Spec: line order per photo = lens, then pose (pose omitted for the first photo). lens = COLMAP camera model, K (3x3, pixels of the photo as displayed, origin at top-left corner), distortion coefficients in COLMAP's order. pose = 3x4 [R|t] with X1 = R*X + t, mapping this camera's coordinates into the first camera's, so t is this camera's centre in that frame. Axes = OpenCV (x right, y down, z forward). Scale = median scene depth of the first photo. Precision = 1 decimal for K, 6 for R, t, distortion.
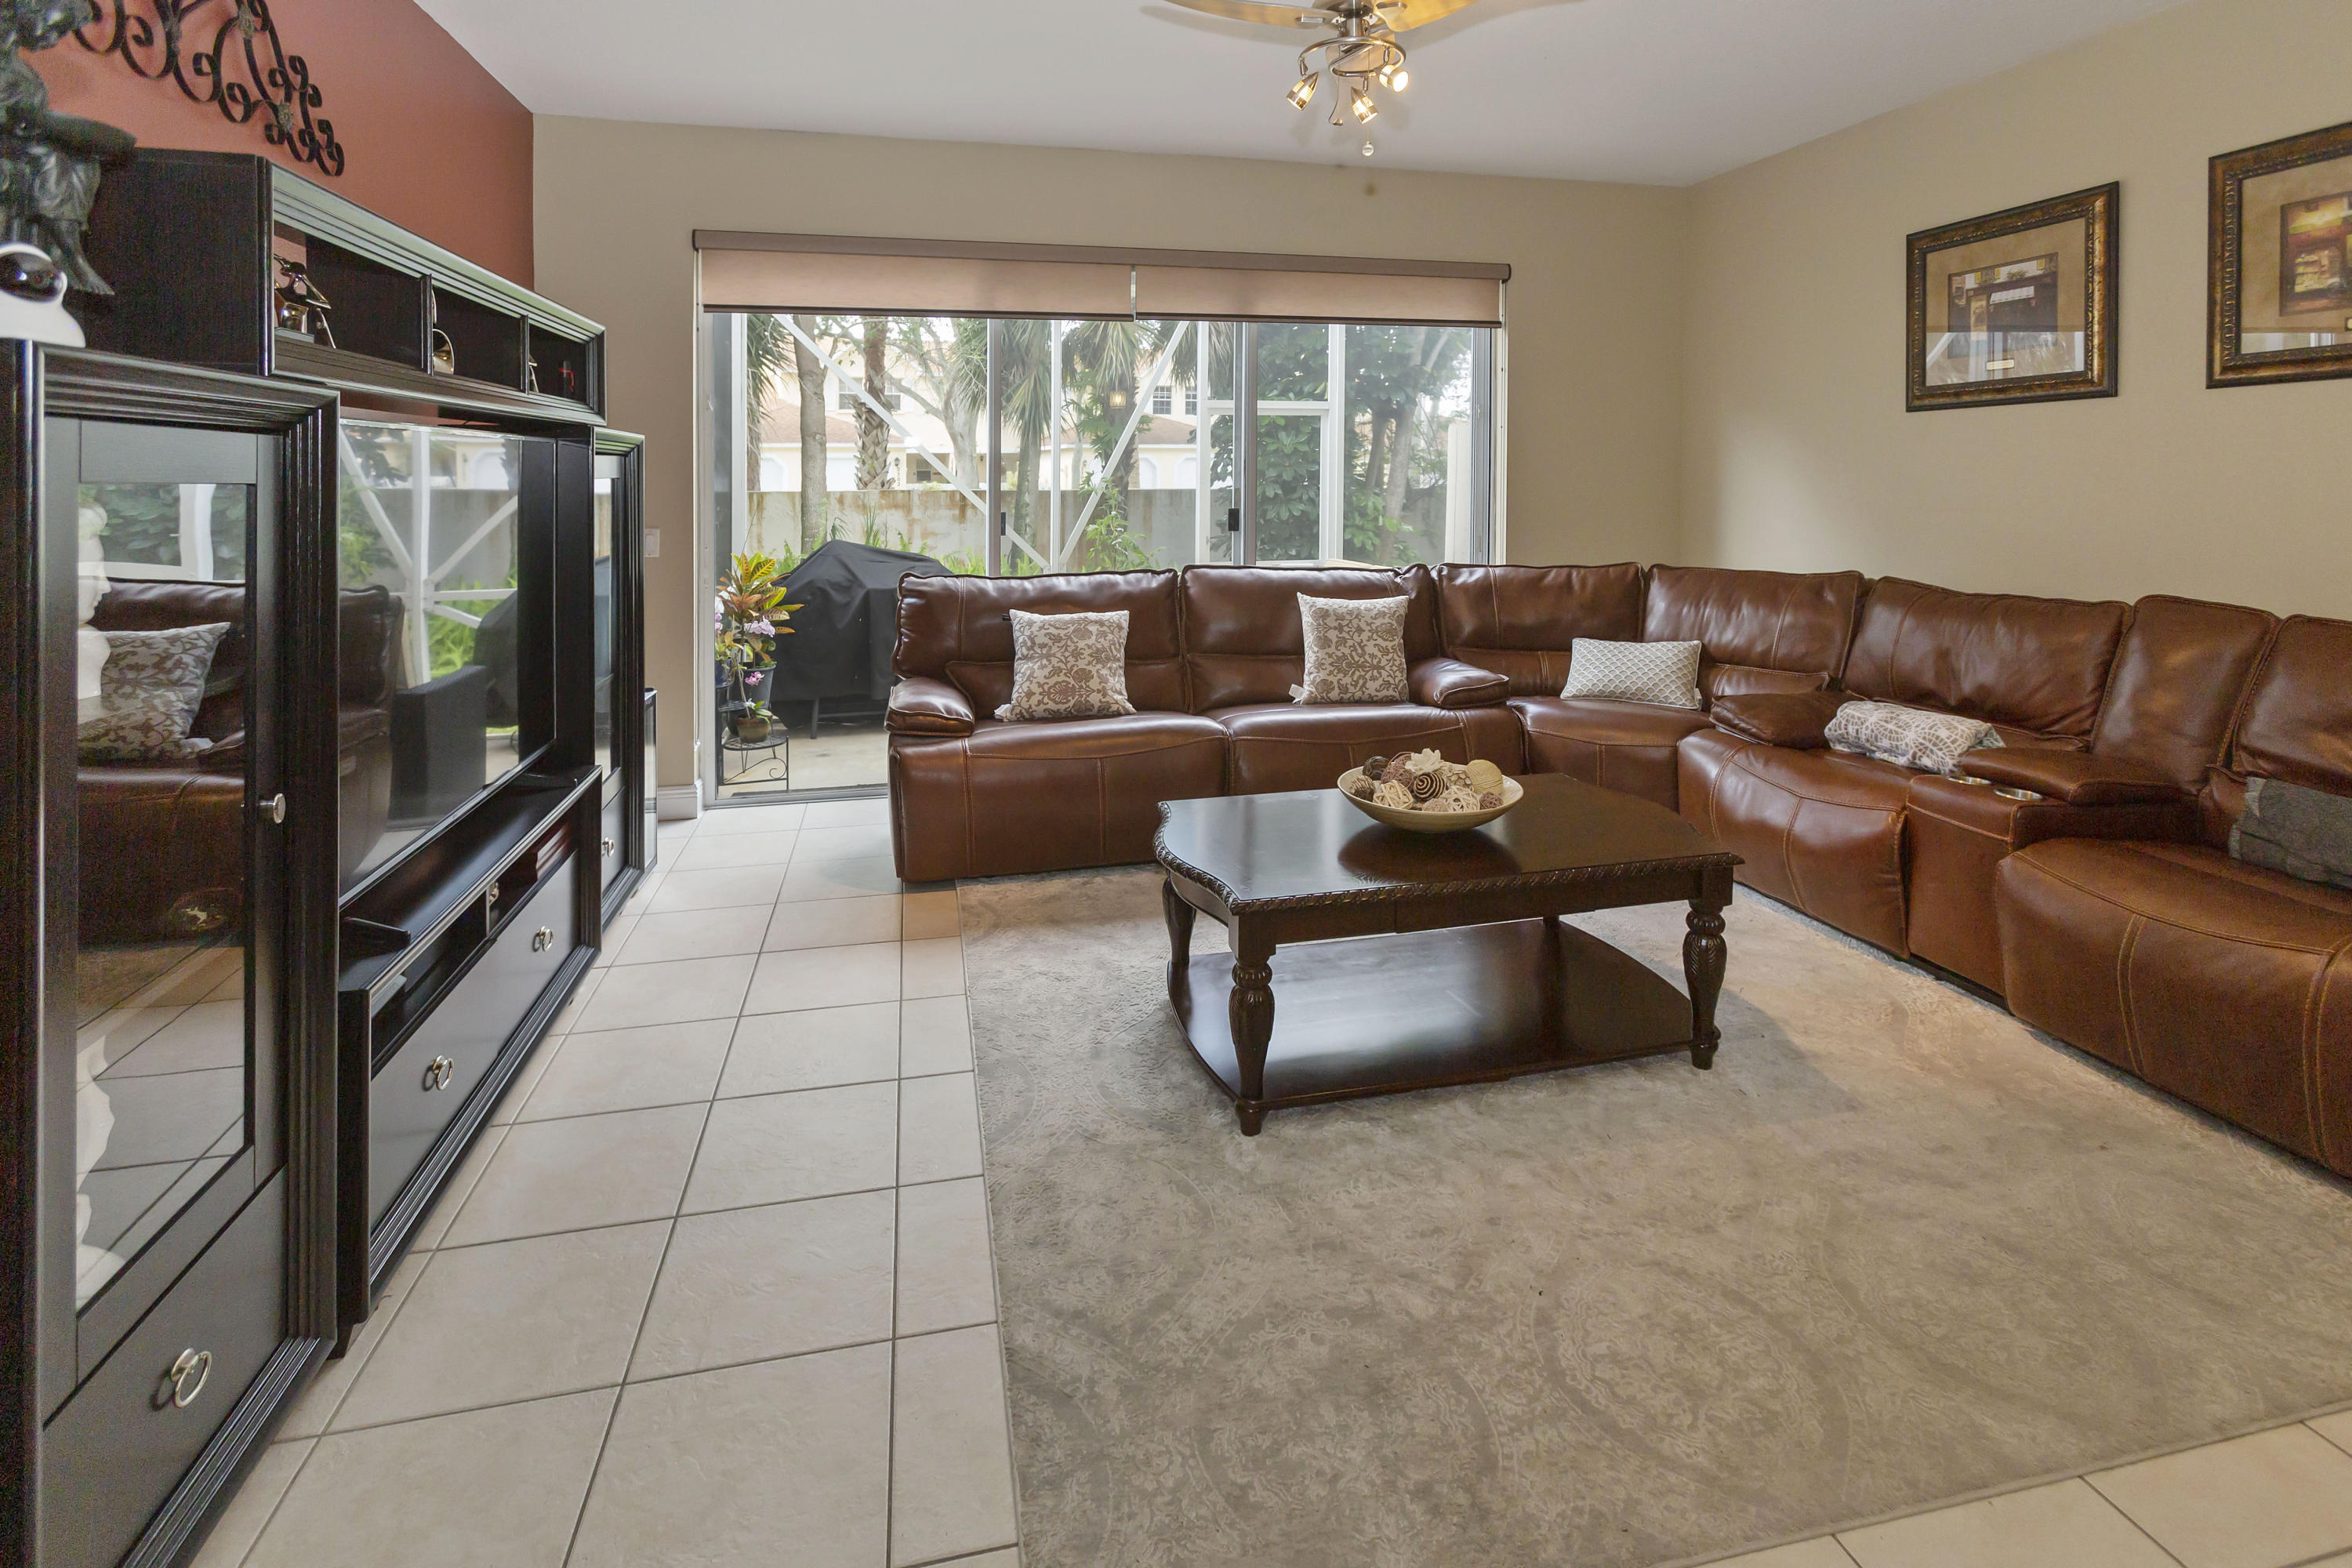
lens RADIAL K [[1143.9, 0, 1172.6], [0, 1143.9, 482.8], [0, 0, 1]] dist [0.000032, 0.001181]
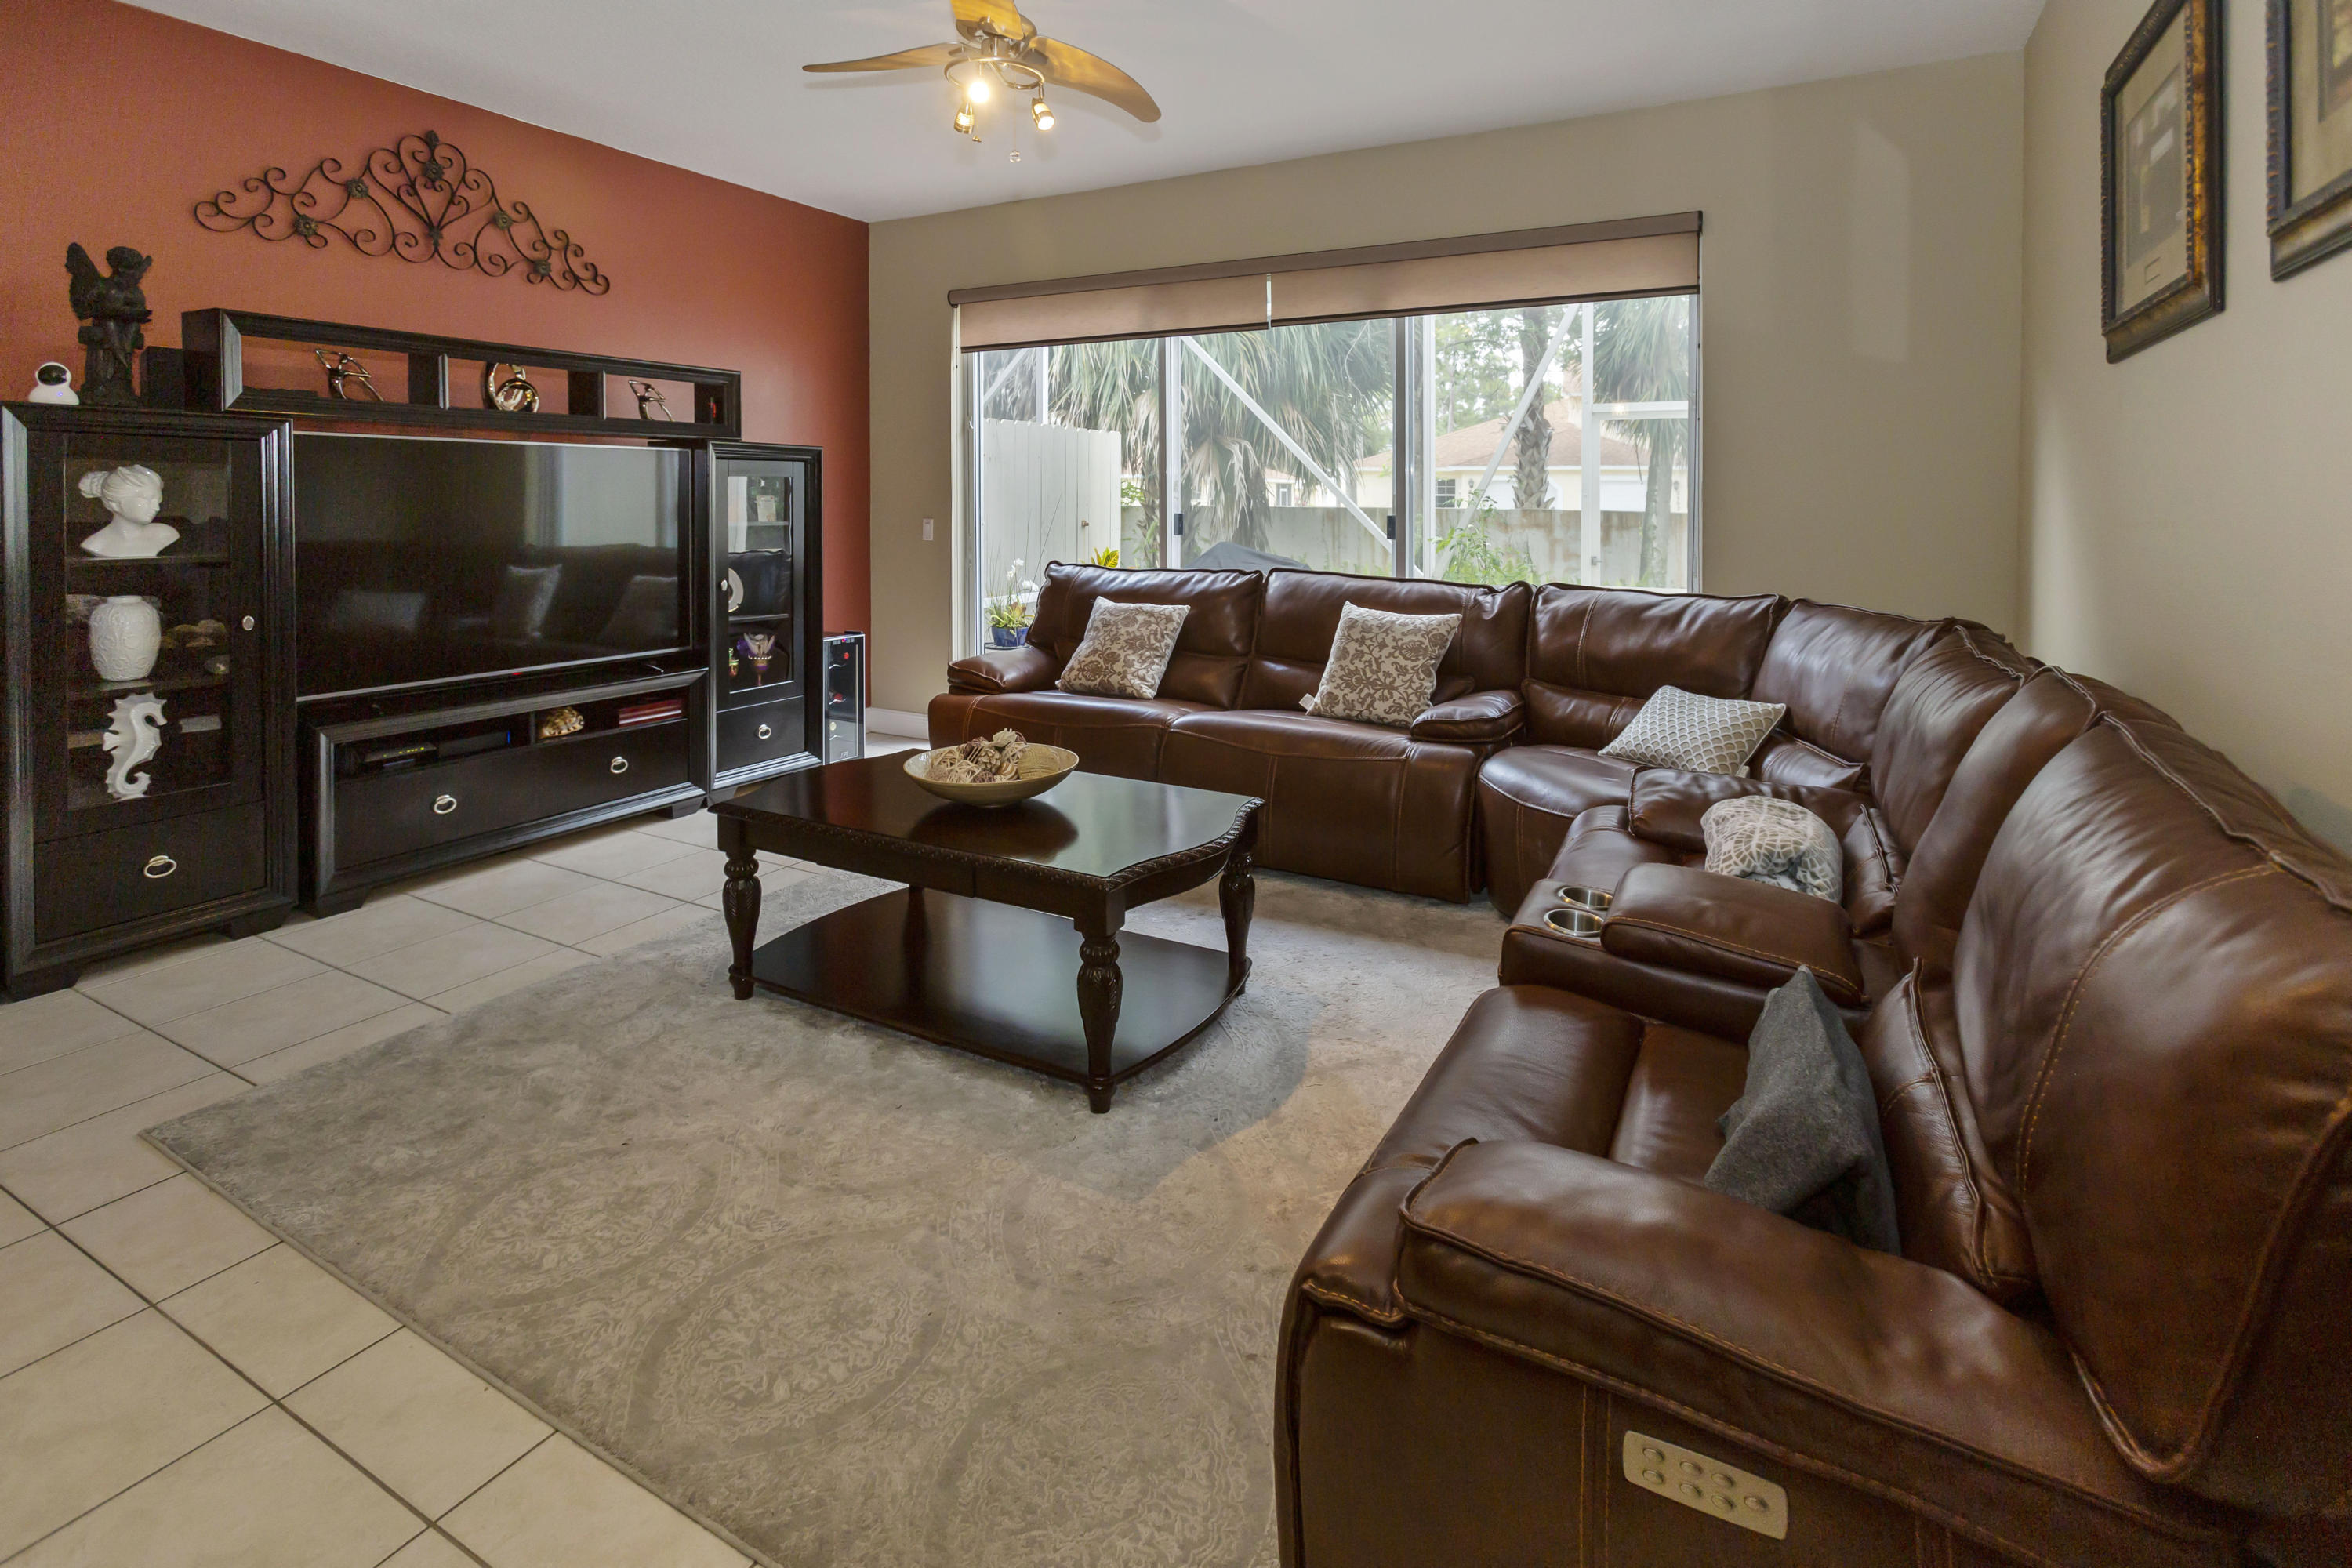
lens RADIAL K [[1130.3, 0, 1185.3], [0, 1130.3, 516.6], [0, 0, 1]] dist [0.001427, -0.000085]
pose [[0.745805, 0.018812, -0.665898, 0.652133], [-0.013925, 0.999823, 0.012649, 0.016610], [0.666018, -0.000161, 0.745935, 0.221058]]
